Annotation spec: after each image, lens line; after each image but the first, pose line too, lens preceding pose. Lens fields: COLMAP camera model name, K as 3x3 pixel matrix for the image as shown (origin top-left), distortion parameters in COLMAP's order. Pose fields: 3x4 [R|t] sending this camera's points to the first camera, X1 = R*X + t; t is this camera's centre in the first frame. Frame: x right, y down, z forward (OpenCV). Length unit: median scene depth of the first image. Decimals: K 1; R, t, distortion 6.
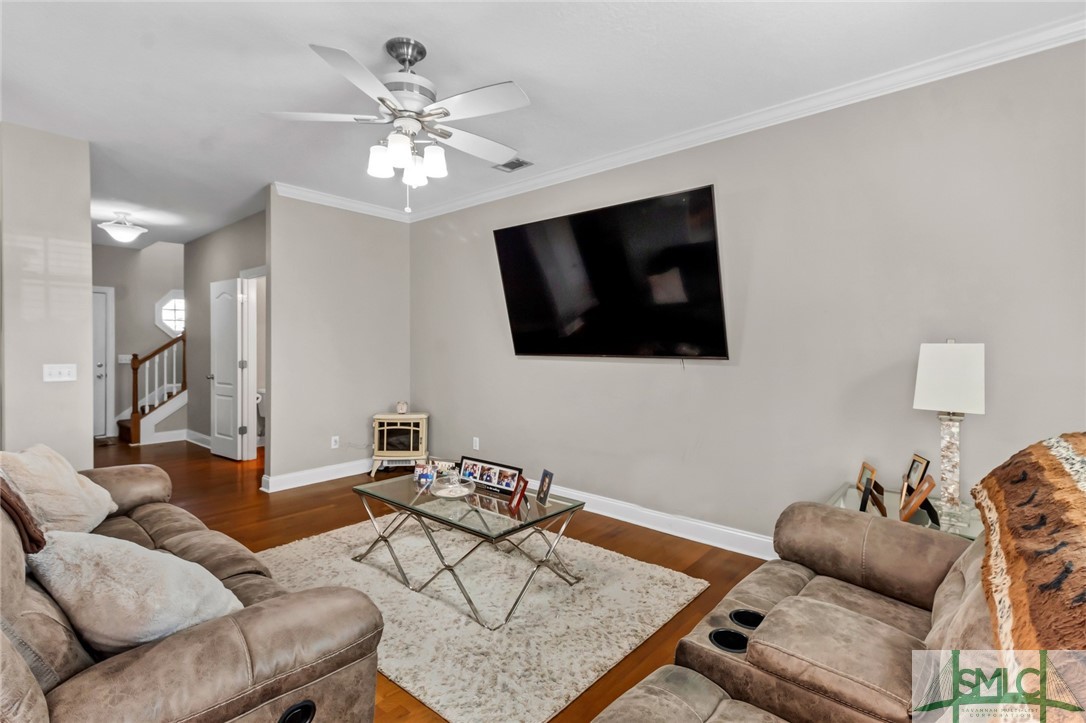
lens RADIAL K [[509.4, 0, 547.8], [0, 509.4, 342.7], [0, 0, 1]] dist [0.000462, -0.000056]
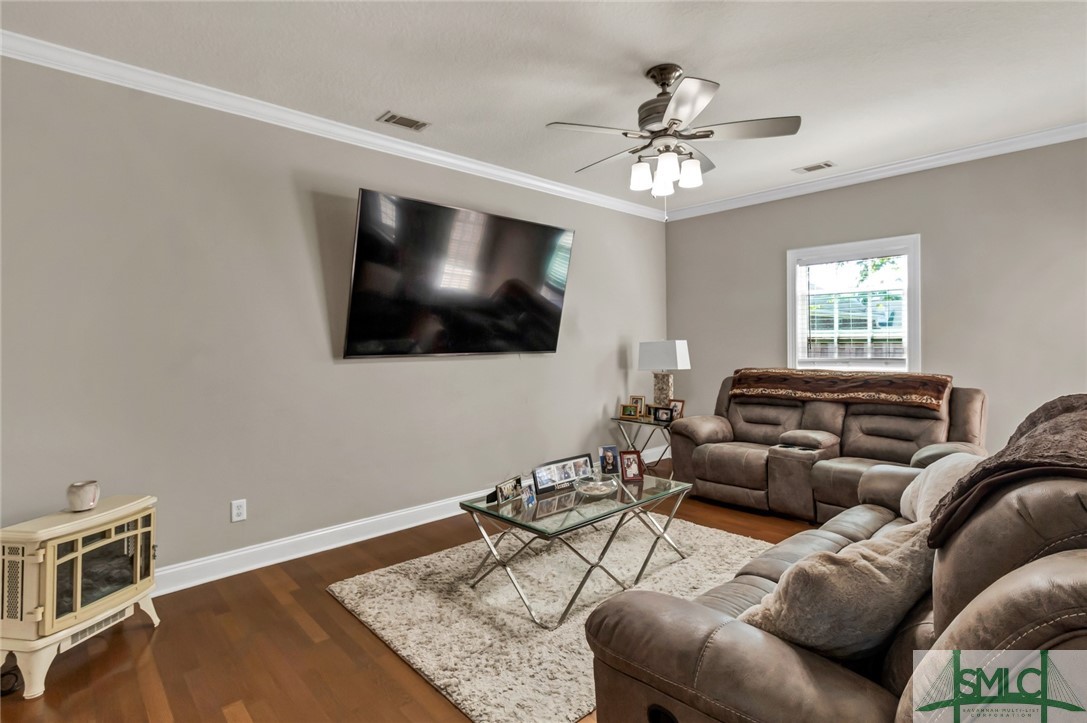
lens RADIAL K [[509.9, 0, 548.3], [0, 509.9, 342.7], [0, 0, 1]] dist [0.000462, -0.000056]
pose [[0.100498, -0.013055, 0.994852, -0.846371], [0.007288, 0.999897, 0.012385, -0.009577], [-0.994911, 0.006006, 0.100583, 0.695324]]
